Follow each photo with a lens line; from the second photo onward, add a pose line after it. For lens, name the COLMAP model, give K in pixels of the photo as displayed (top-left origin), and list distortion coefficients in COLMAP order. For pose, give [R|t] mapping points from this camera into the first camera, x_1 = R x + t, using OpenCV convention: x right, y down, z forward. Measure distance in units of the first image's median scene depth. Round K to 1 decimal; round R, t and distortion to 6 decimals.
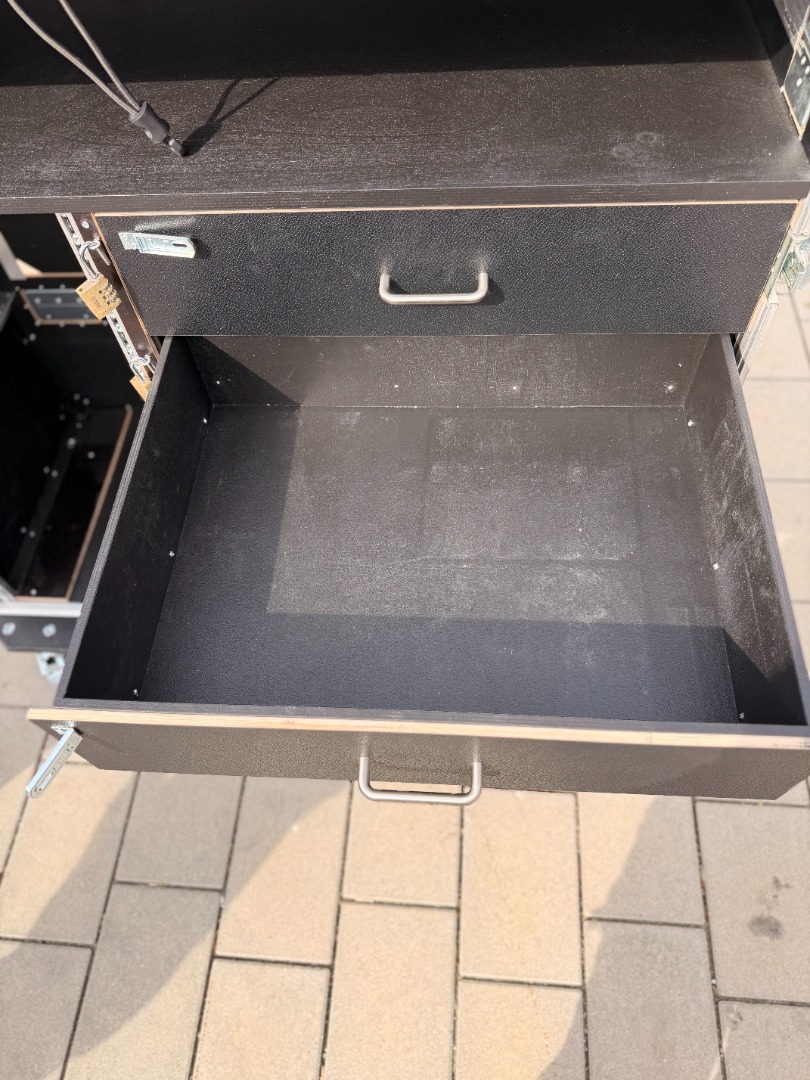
lens RADIAL K [[752.2, 0, 408.1], [0, 752.2, 545.7], [0, 0, 1]] dist [-0.005808, -0.004756]
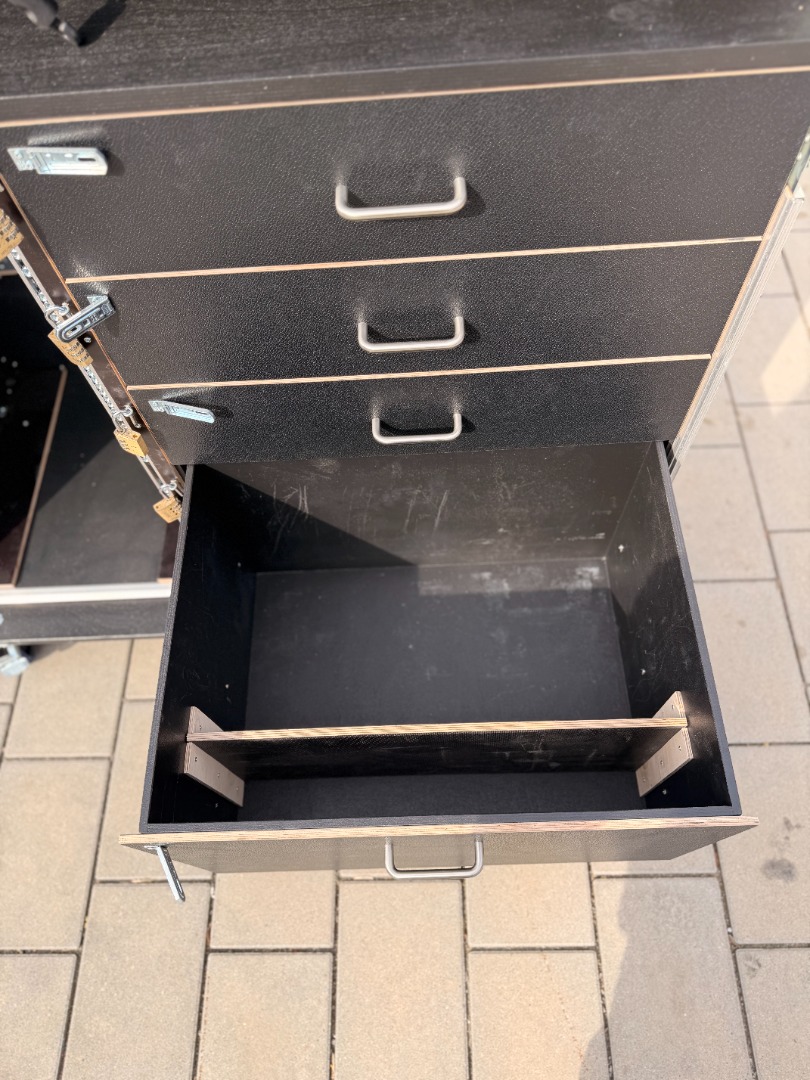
lens RADIAL K [[750.9, 0, 408.9], [0, 750.9, 545.0], [0, 0, 1]] dist [-0.008853, 0.000231]
pose [[0.996645, -0.070142, 0.042165, -0.011630], [0.066887, 0.994997, 0.074210, -0.013915], [-0.047160, -0.071140, 0.996351, 0.087908]]
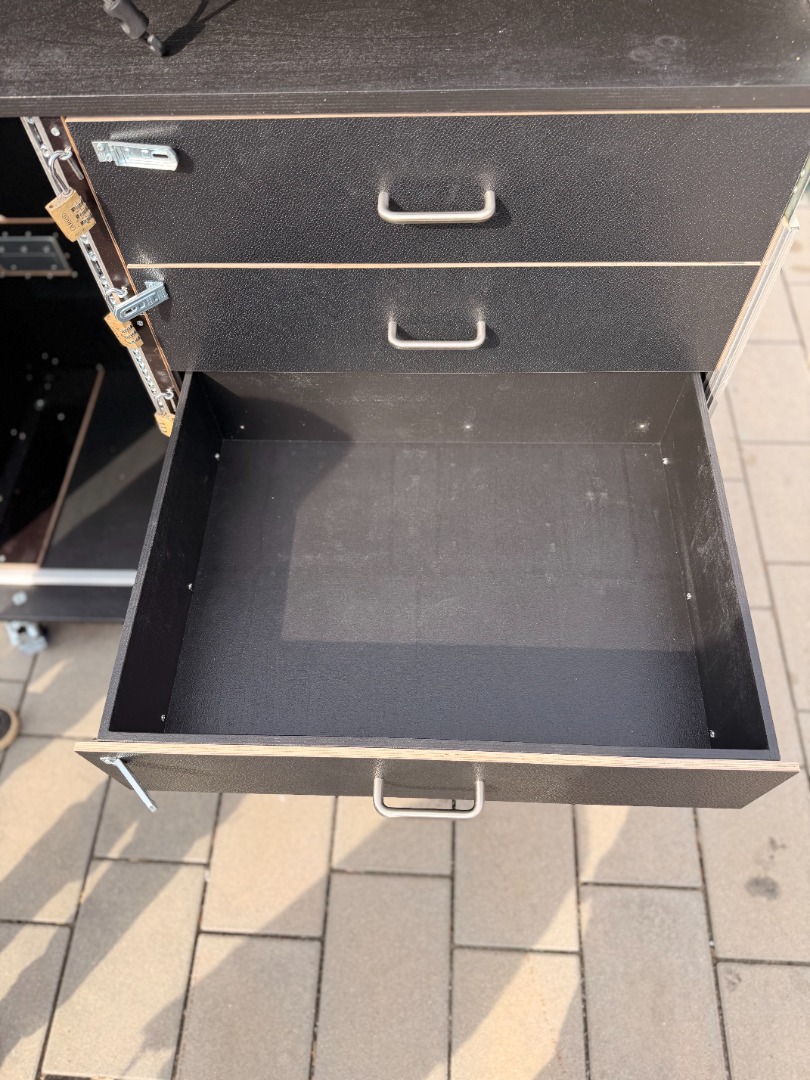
lens RADIAL K [[750.9, 0, 408.9], [0, 750.9, 545.0], [0, 0, 1]] dist [-0.008853, 0.000231]
pose [[0.999285, -0.007051, 0.037151, -0.022856], [0.006314, 0.999781, 0.019930, 0.034366], [-0.037283, -0.019681, 0.999111, 0.040122]]
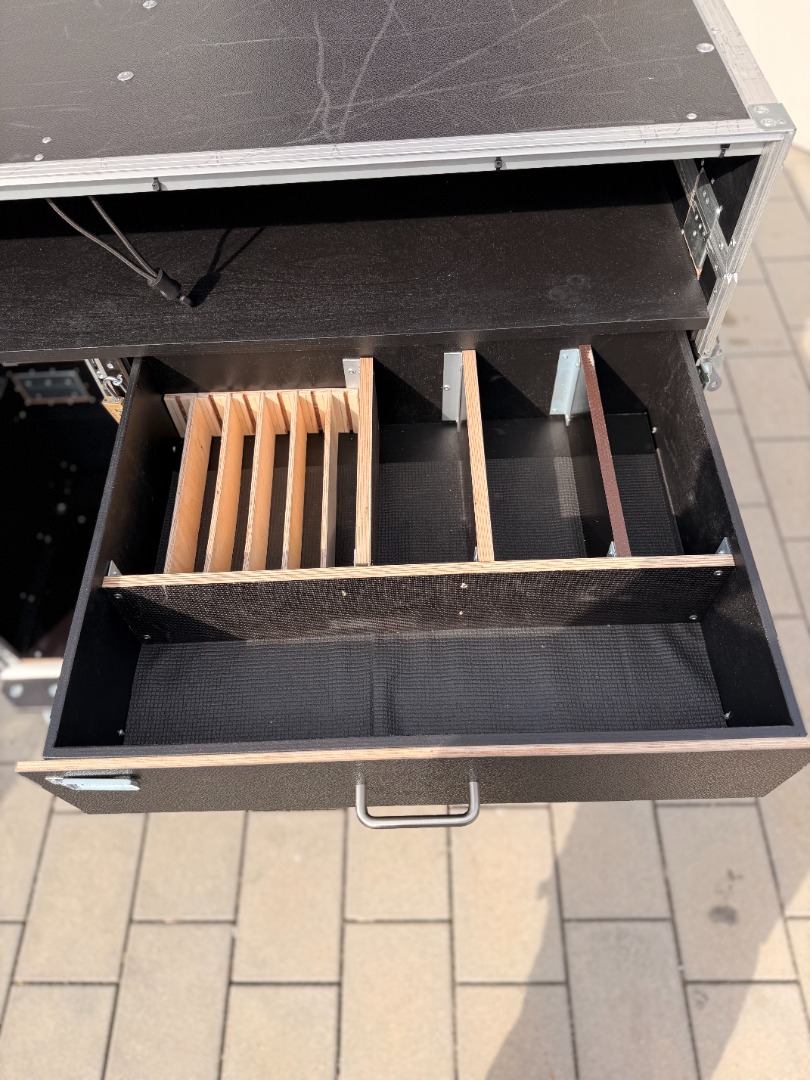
lens RADIAL K [[753.3, 0, 405.0], [0, 753.3, 540.0], [0, 0, 1]] dist [-0.004601, -0.004708]
pose [[0.997178, -0.056239, 0.049731, -0.025582], [0.057037, 0.998263, -0.014786, -0.066138], [-0.048813, 0.017581, 0.998653, -0.116867]]
